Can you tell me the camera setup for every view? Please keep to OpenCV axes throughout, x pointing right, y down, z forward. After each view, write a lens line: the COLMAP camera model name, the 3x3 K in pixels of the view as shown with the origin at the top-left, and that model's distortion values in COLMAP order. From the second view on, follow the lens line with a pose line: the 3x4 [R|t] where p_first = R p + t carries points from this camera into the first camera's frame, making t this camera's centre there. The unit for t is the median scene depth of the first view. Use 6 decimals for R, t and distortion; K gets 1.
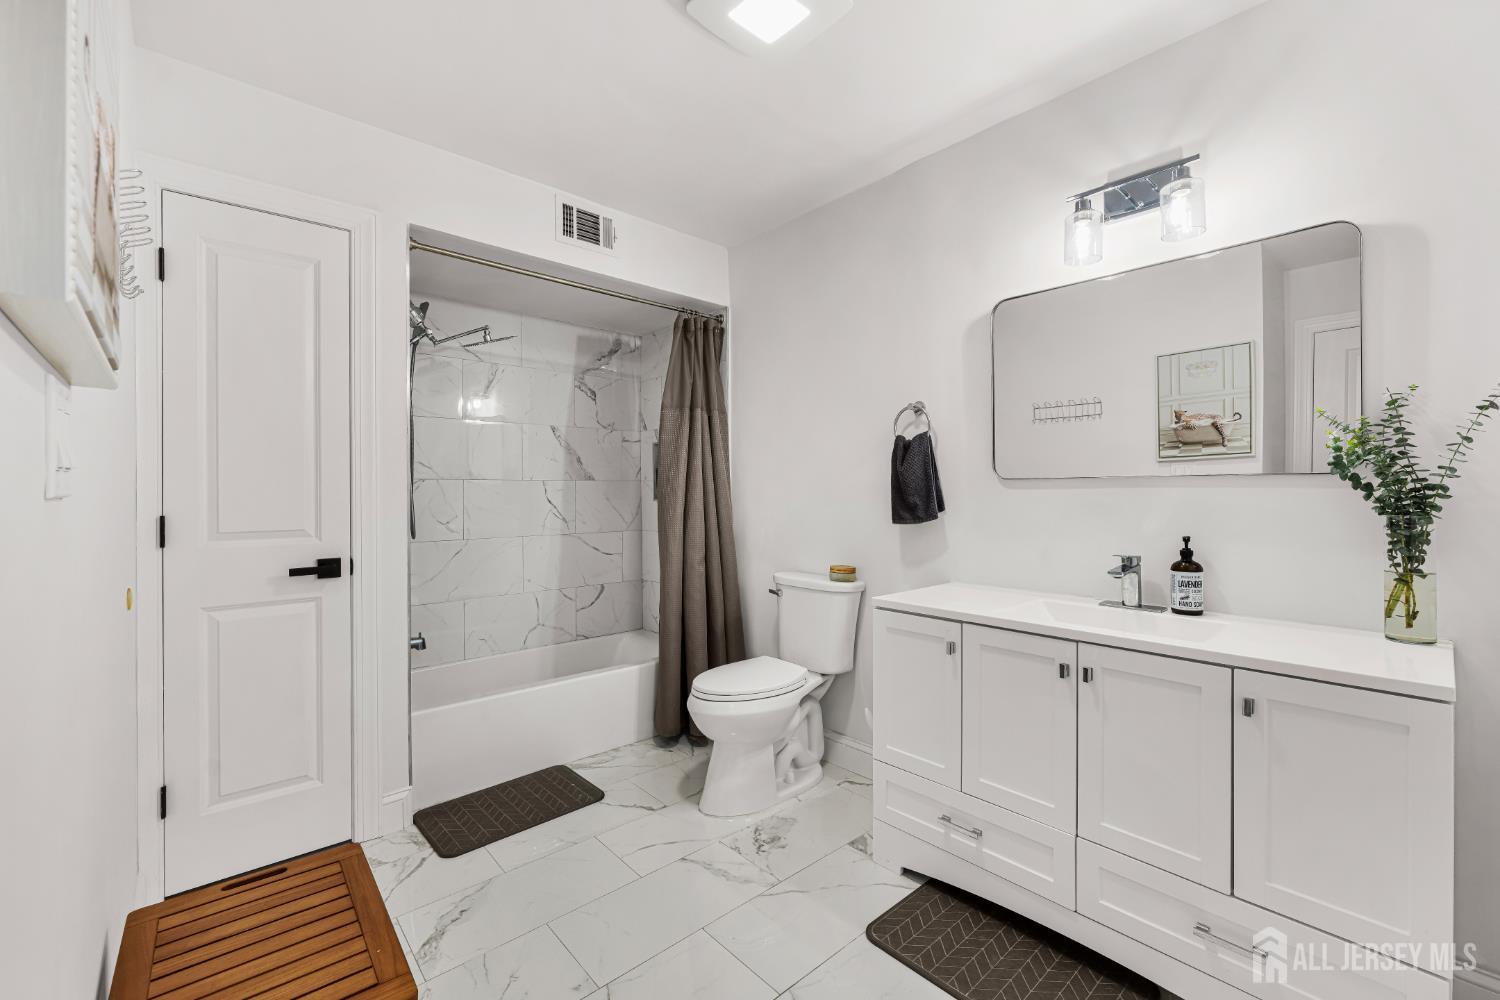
lens RADIAL K [[600.2, 0, 748.7], [0, 600.2, 503.0], [0, 0, 1]] dist [-0.000364, 0.000105]
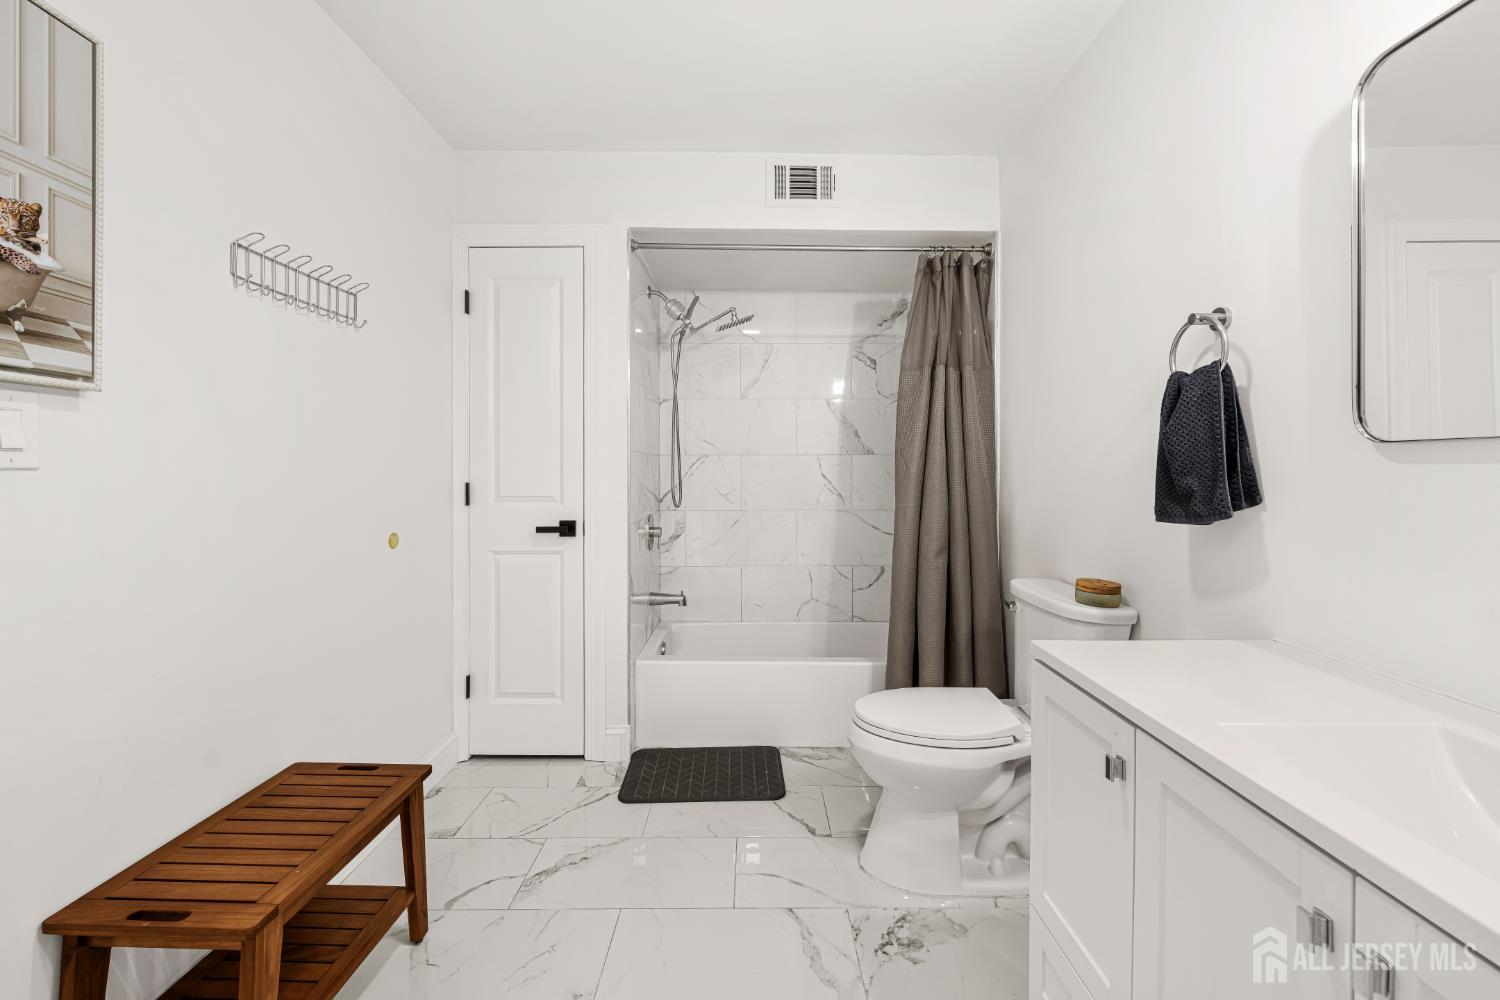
lens RADIAL K [[580.6, 0, 755.4], [0, 580.6, 481.2], [0, 0, 1]] dist [-0.000360, -0.000110]
pose [[0.762605, 0.019491, -0.646570, 0.272296], [-0.015972, 0.999809, 0.011300, -0.005220], [0.646667, 0.001710, 0.762771, 0.269336]]
